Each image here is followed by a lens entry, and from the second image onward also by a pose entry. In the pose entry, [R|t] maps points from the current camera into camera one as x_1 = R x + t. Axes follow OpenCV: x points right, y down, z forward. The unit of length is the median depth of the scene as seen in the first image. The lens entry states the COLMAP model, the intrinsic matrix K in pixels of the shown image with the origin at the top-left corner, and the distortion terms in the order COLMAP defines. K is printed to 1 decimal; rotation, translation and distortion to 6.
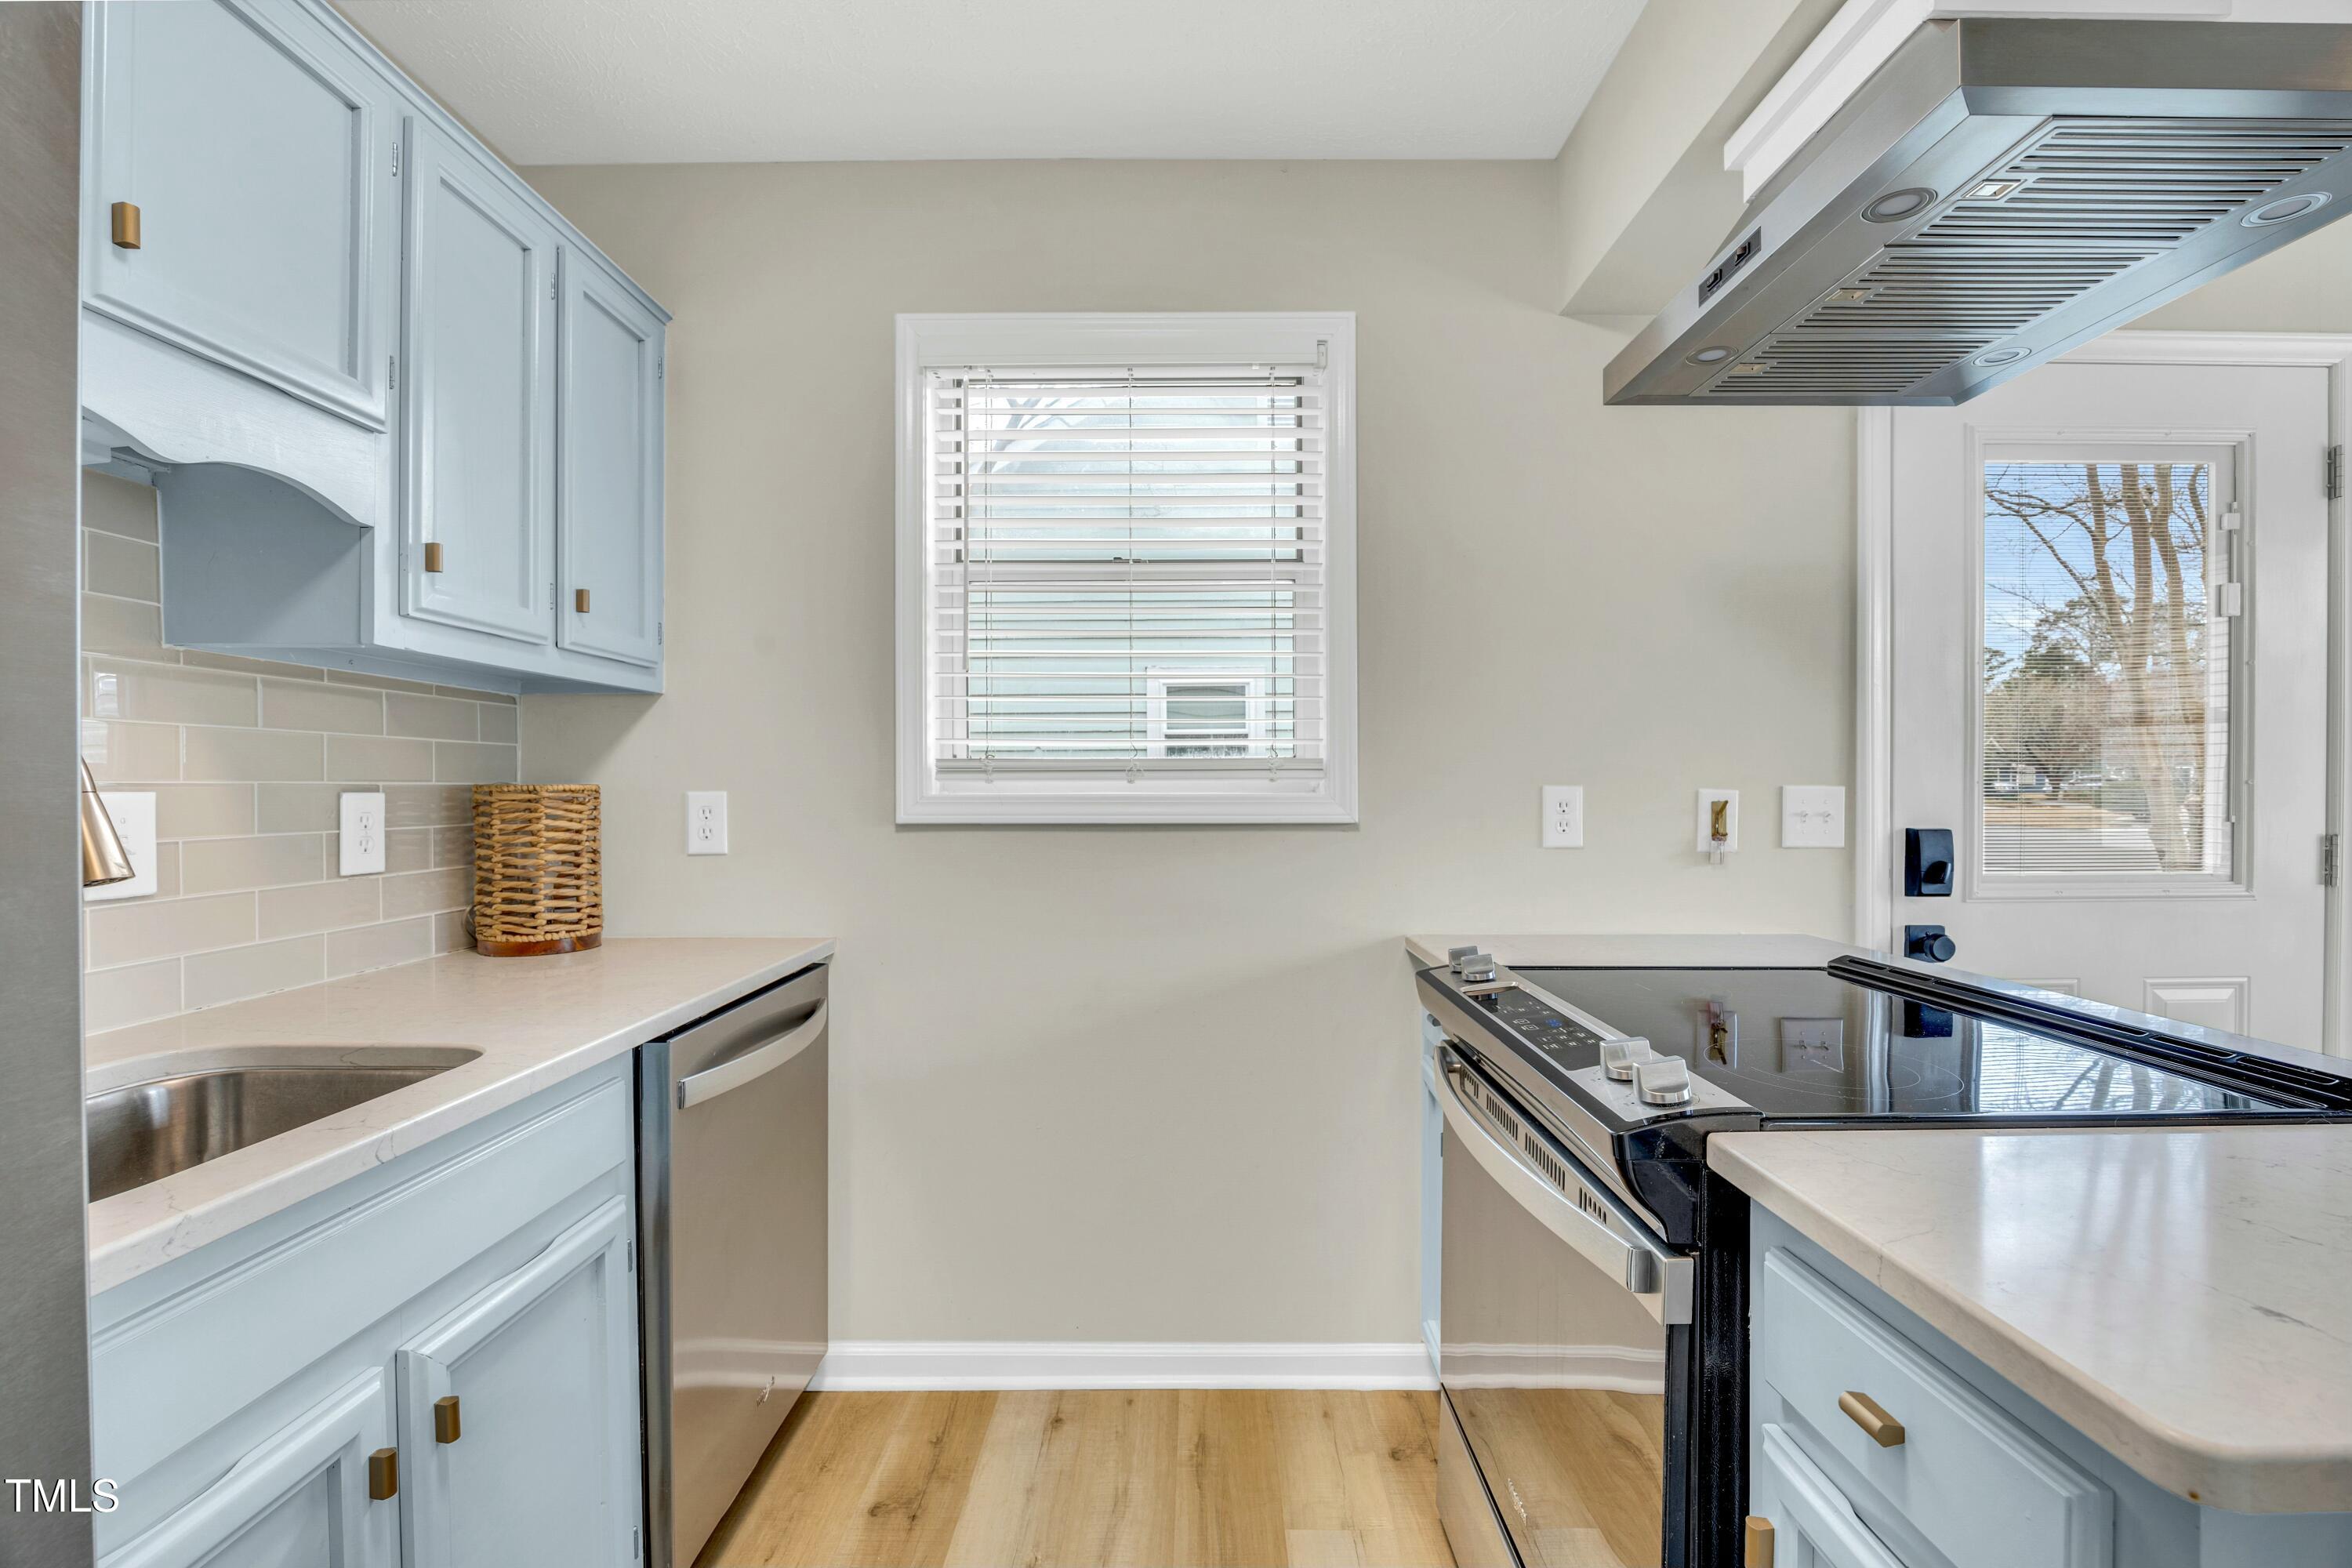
lens RADIAL K [[1009.1, 0, 1180.8], [0, 1009.1, 791.1], [0, 0, 1]] dist [-0.014639, 0.000022]
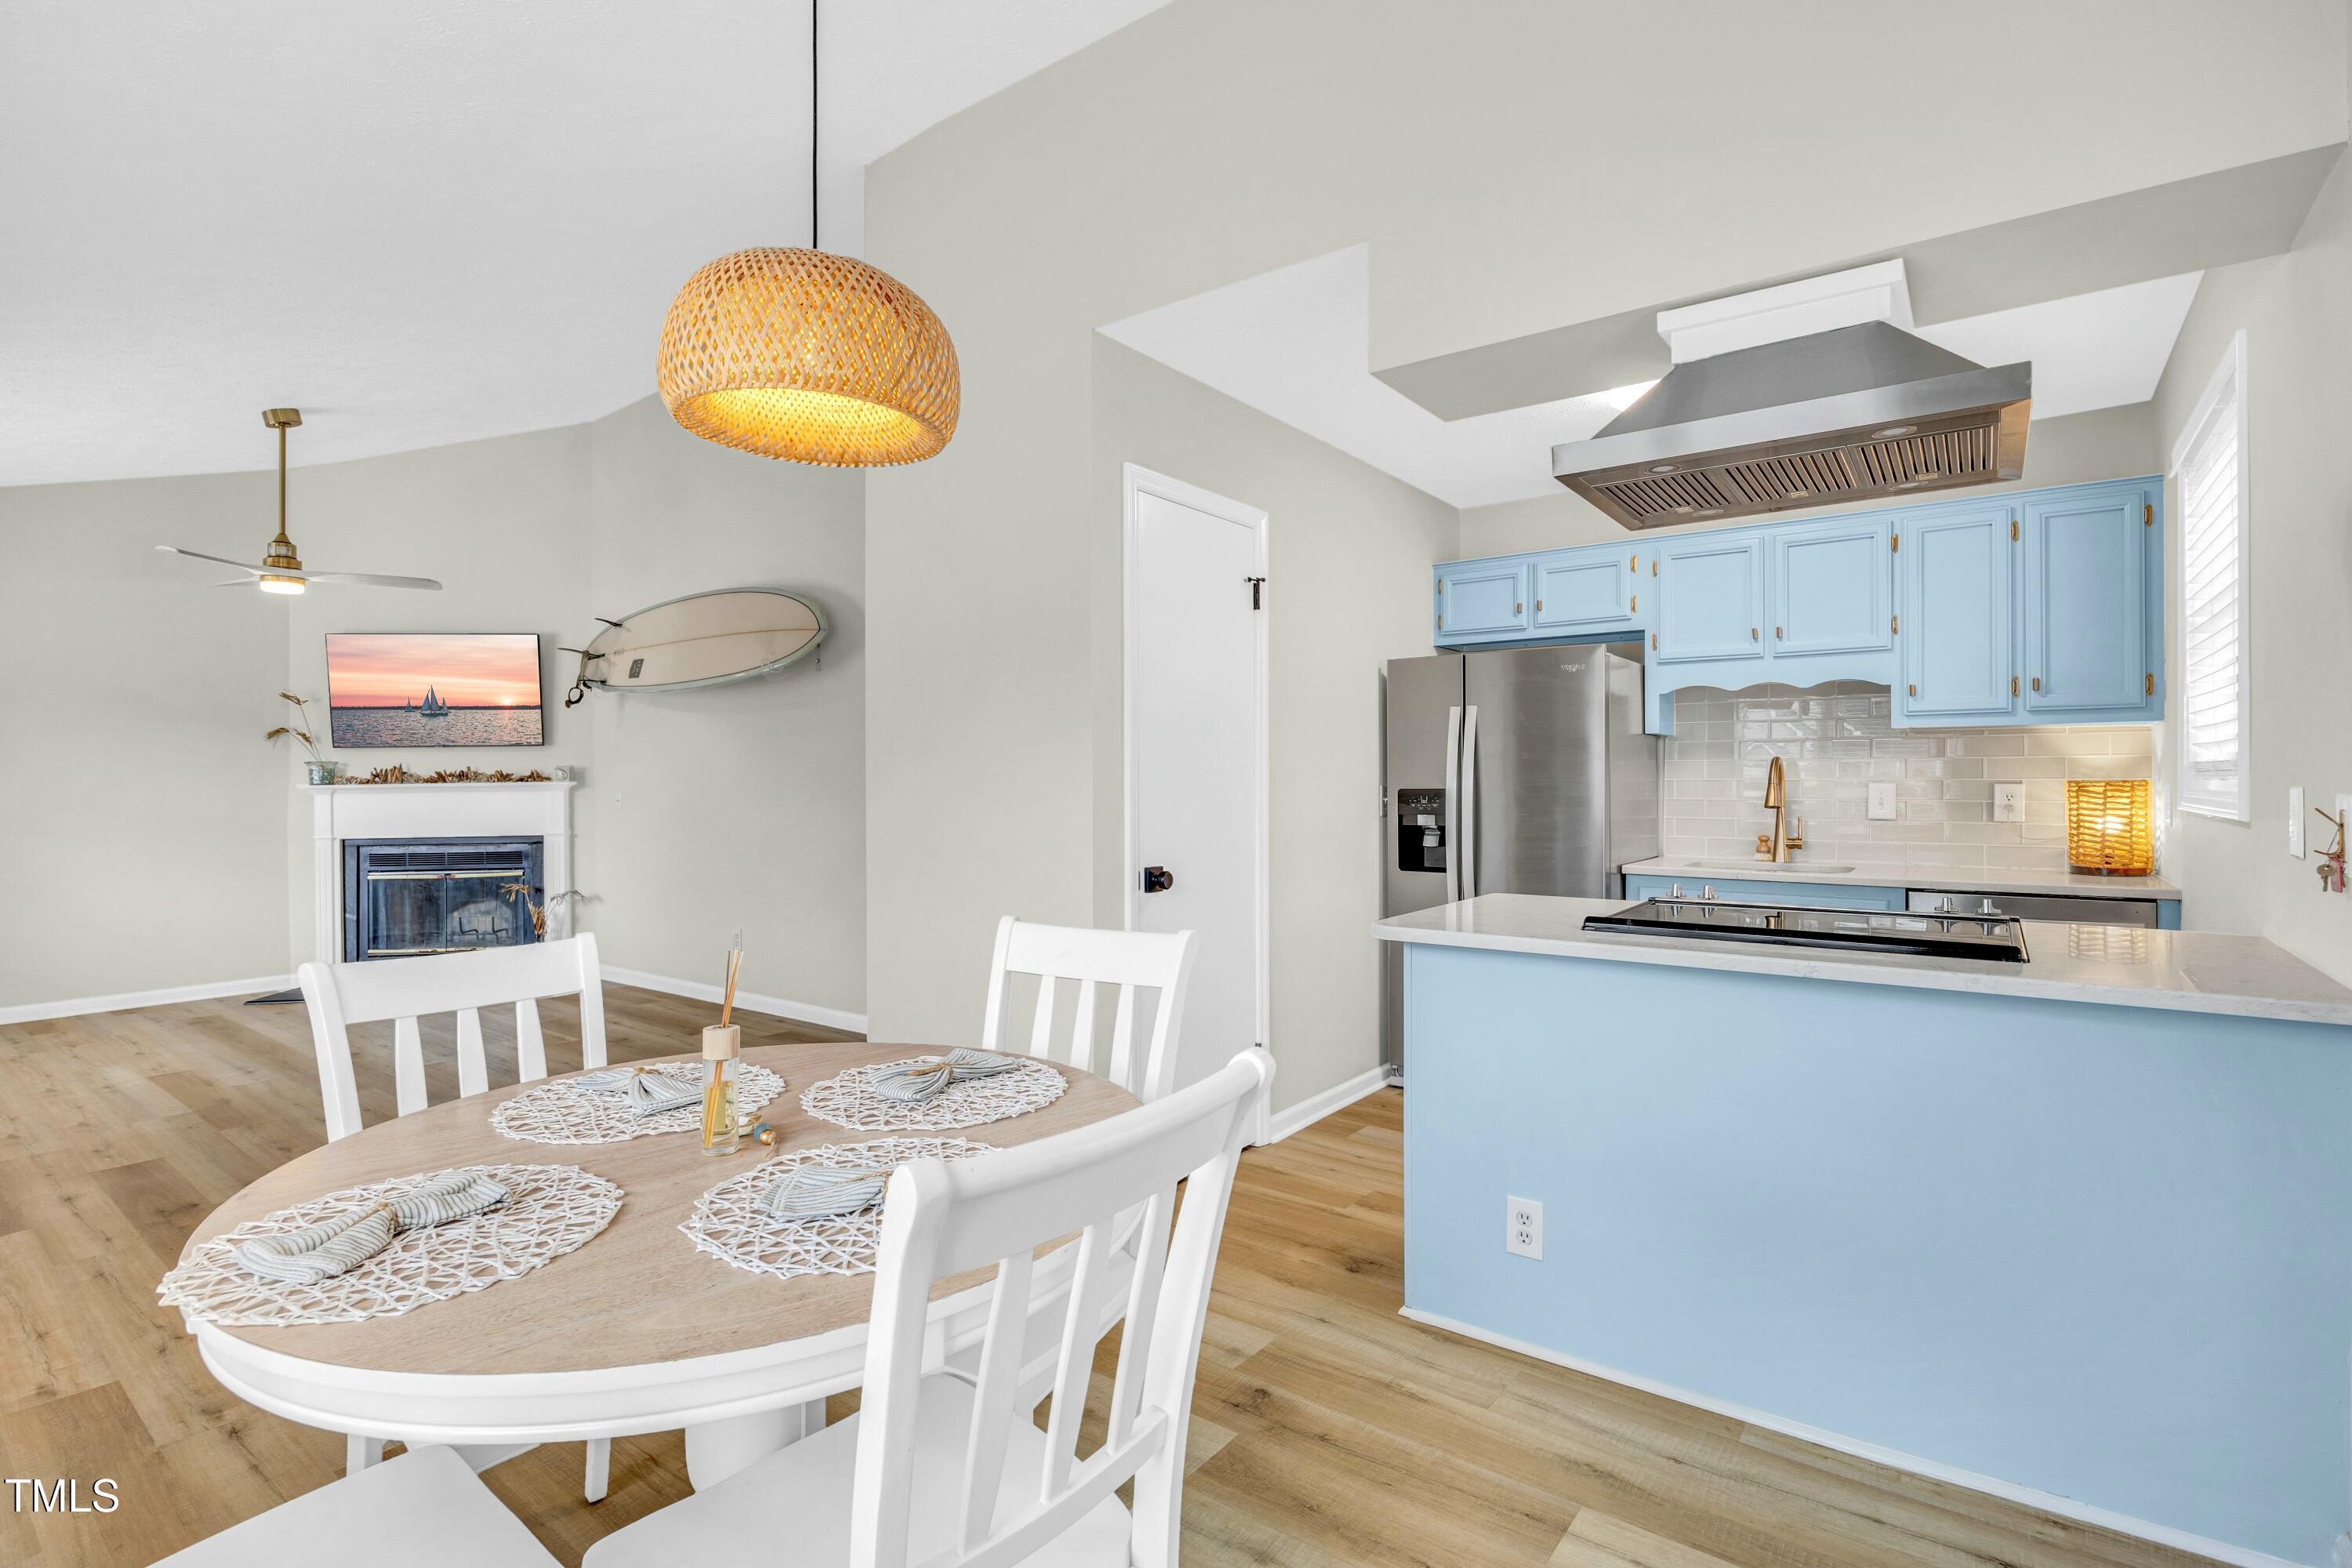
lens RADIAL K [[1097.0, 0, 1188.3], [0, 1097.0, 780.3], [0, 0, 1]] dist [-0.012586, -0.000168]
pose [[-0.591947, 0.006211, -0.805953, 1.898087], [0.001758, 0.999978, 0.006415, -0.021761], [0.805975, 0.002381, -0.591945, 0.866898]]
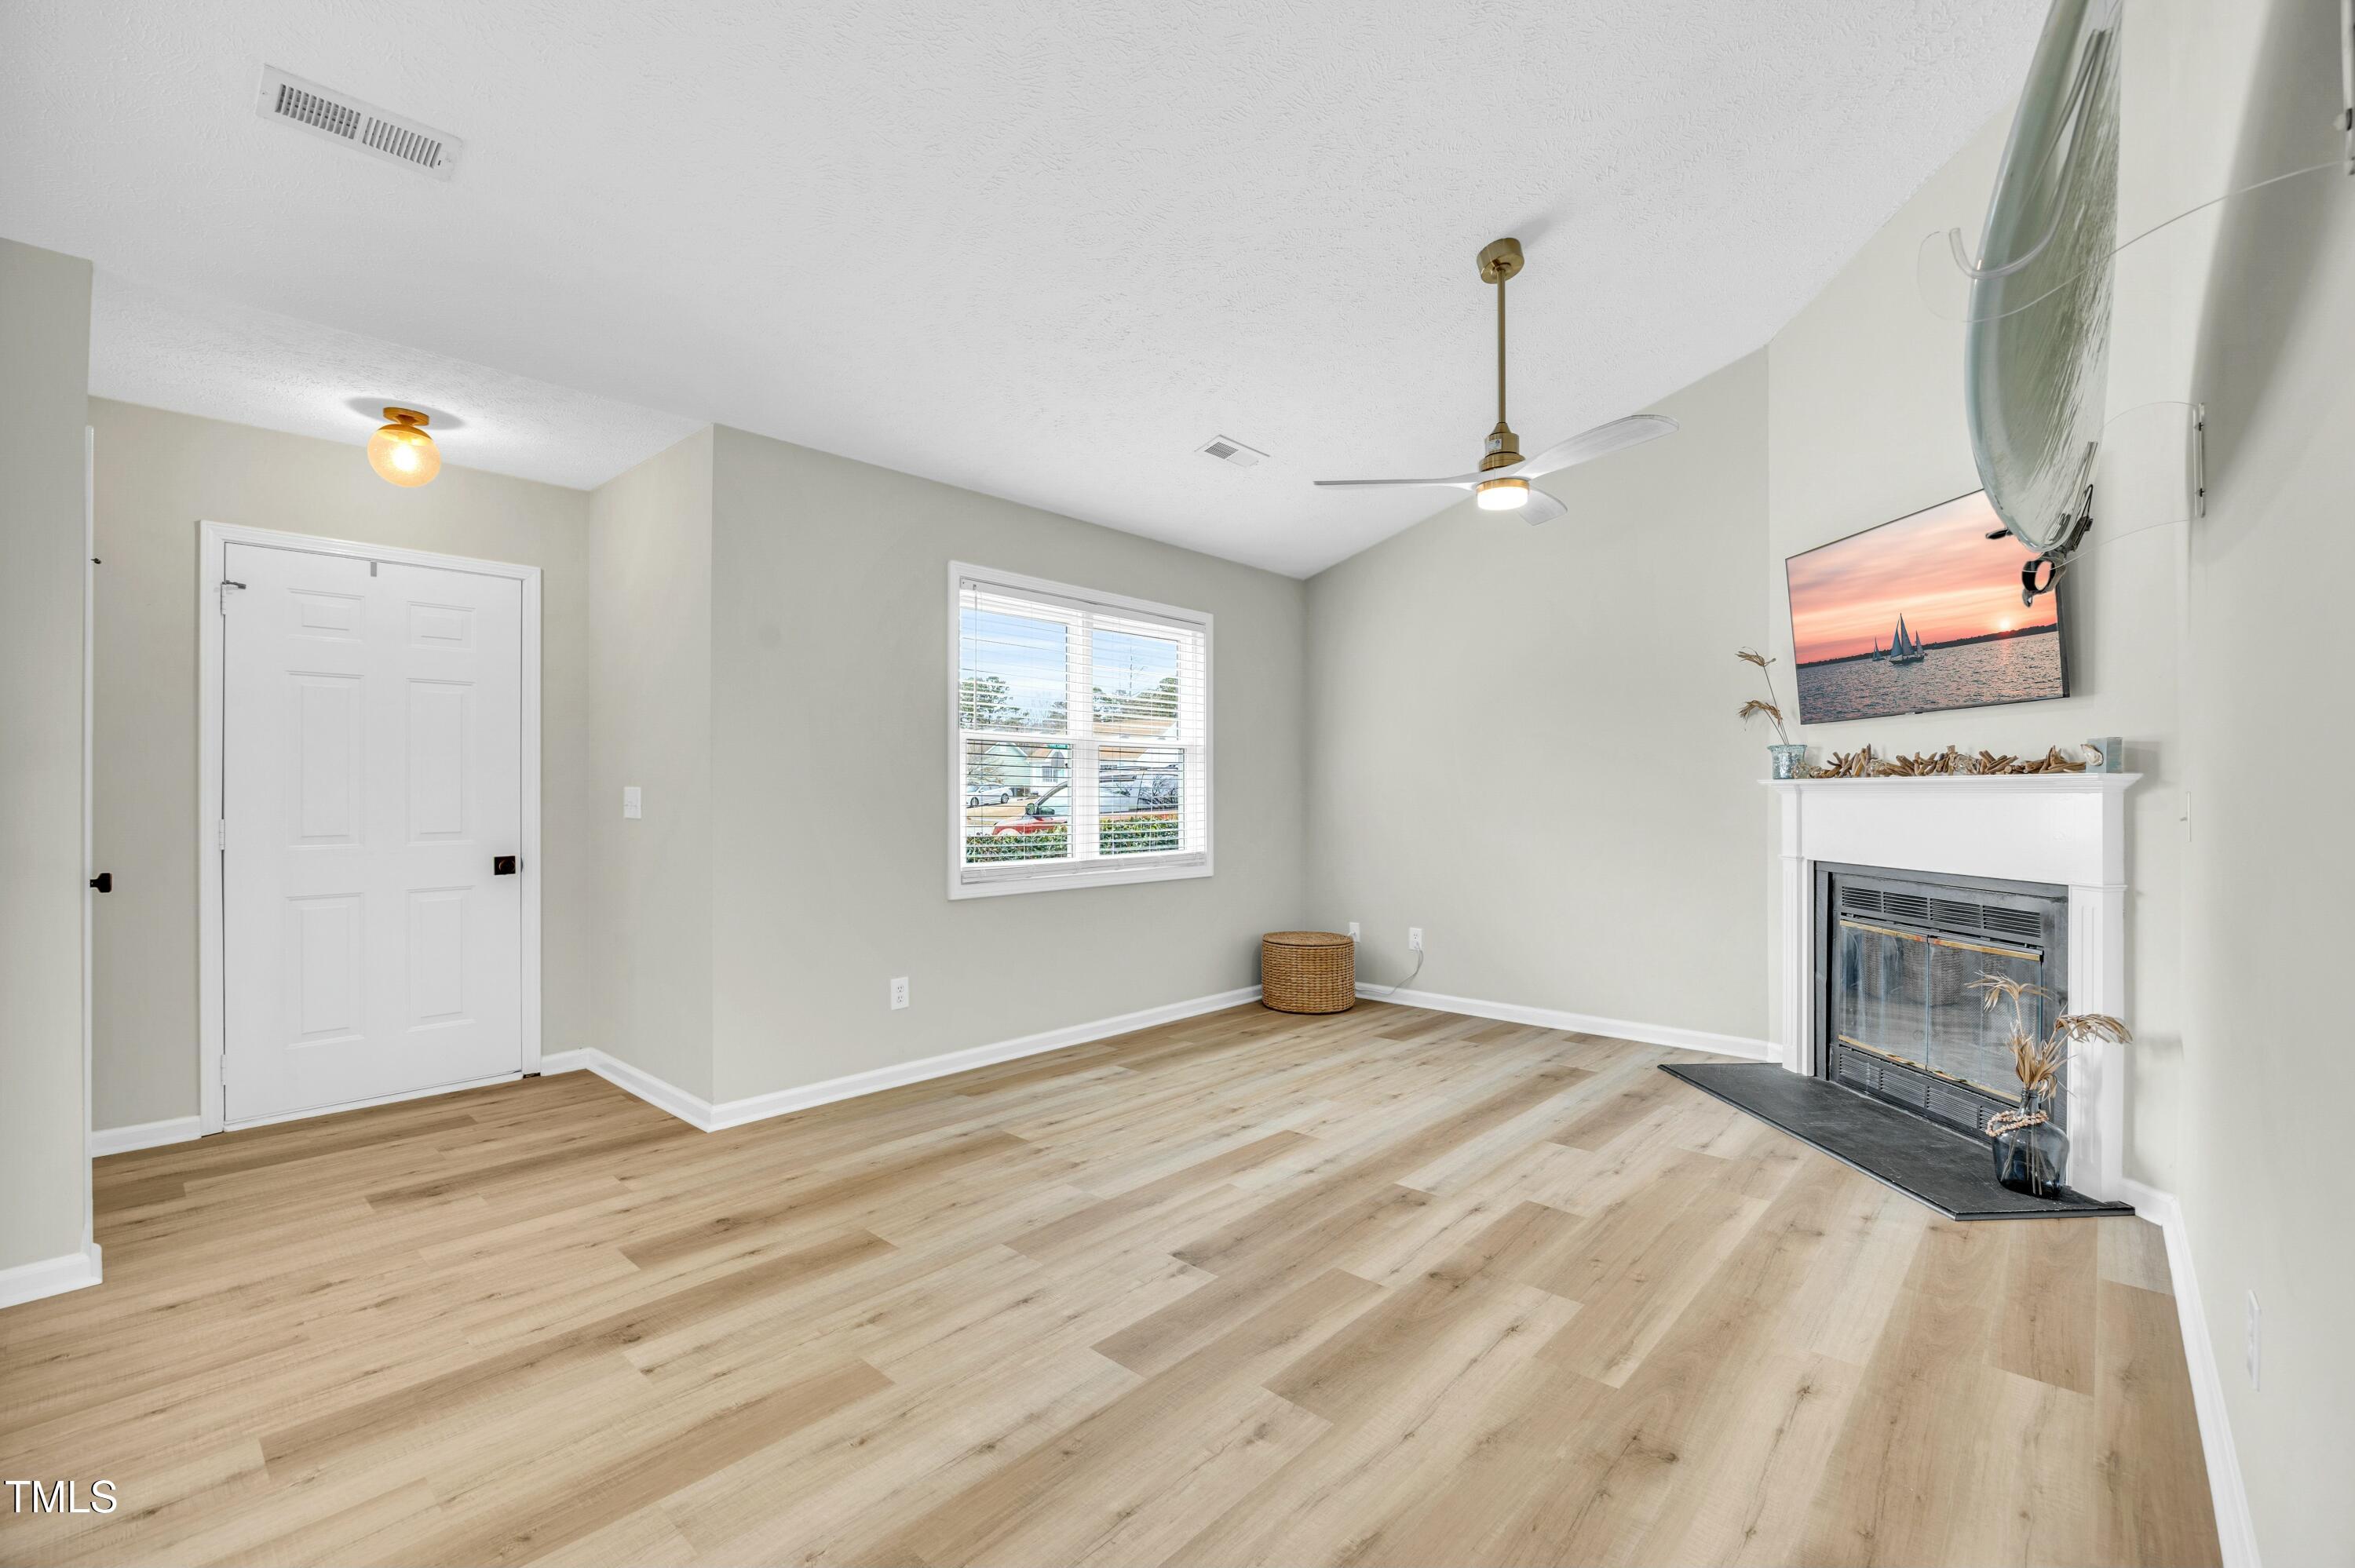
lens RADIAL K [[1016.7, 0, 1188.8], [0, 1016.7, 778.3], [0, 0, 1]] dist [-0.018446, 0.000585]
pose [[-0.748797, 0.007297, 0.662759, 0.147934], [0.007078, 0.999970, -0.003014, 0.008166], [-0.662761, 0.002434, -0.748827, -0.992915]]
